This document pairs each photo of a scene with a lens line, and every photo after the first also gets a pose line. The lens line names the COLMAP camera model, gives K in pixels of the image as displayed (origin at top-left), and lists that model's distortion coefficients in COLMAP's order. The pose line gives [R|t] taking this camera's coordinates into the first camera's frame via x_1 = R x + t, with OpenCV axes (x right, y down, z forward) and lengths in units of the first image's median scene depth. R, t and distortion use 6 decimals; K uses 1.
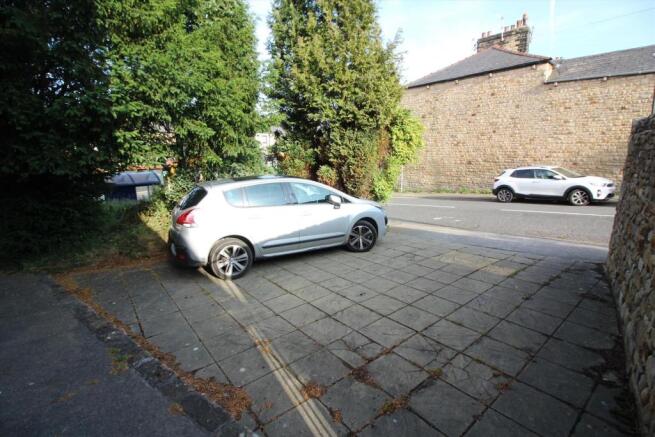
lens RADIAL K [[306.4, 0, 326.0], [0, 306.4, 218.0], [0, 0, 1]] dist [-0.006653, -0.008155]
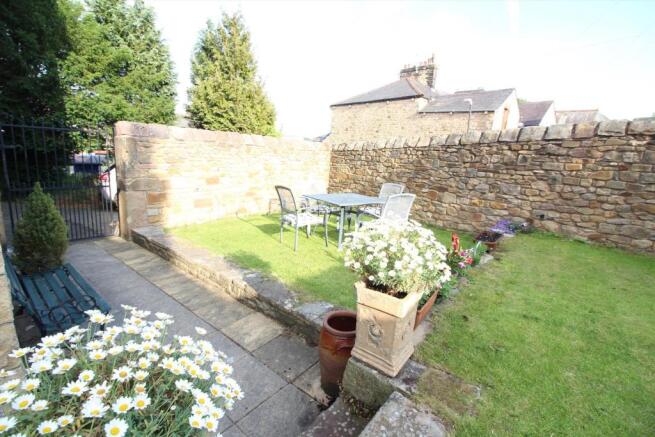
lens RADIAL K [[306.4, 0, 324.9], [0, 306.4, 218.8], [0, 0, 1]] dist [-0.006653, -0.008155]
pose [[0.996965, 0.073124, 0.026705, 0.285290], [-0.073070, 0.997322, -0.002991, 0.051144], [-0.026852, 0.001030, 0.999639, -0.304723]]
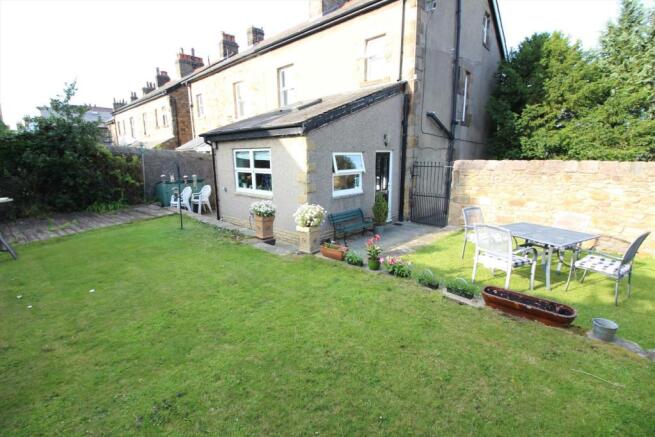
lens RADIAL K [[306.4, 0, 324.9], [0, 306.4, 216.8], [0, 0, 1]] dist [-0.006653, -0.008155]
pose [[-0.077367, 0.208078, -0.975048, 0.621043], [-0.200935, 0.954657, 0.219670, -0.010746], [0.976545, 0.212916, -0.032049, -0.173782]]
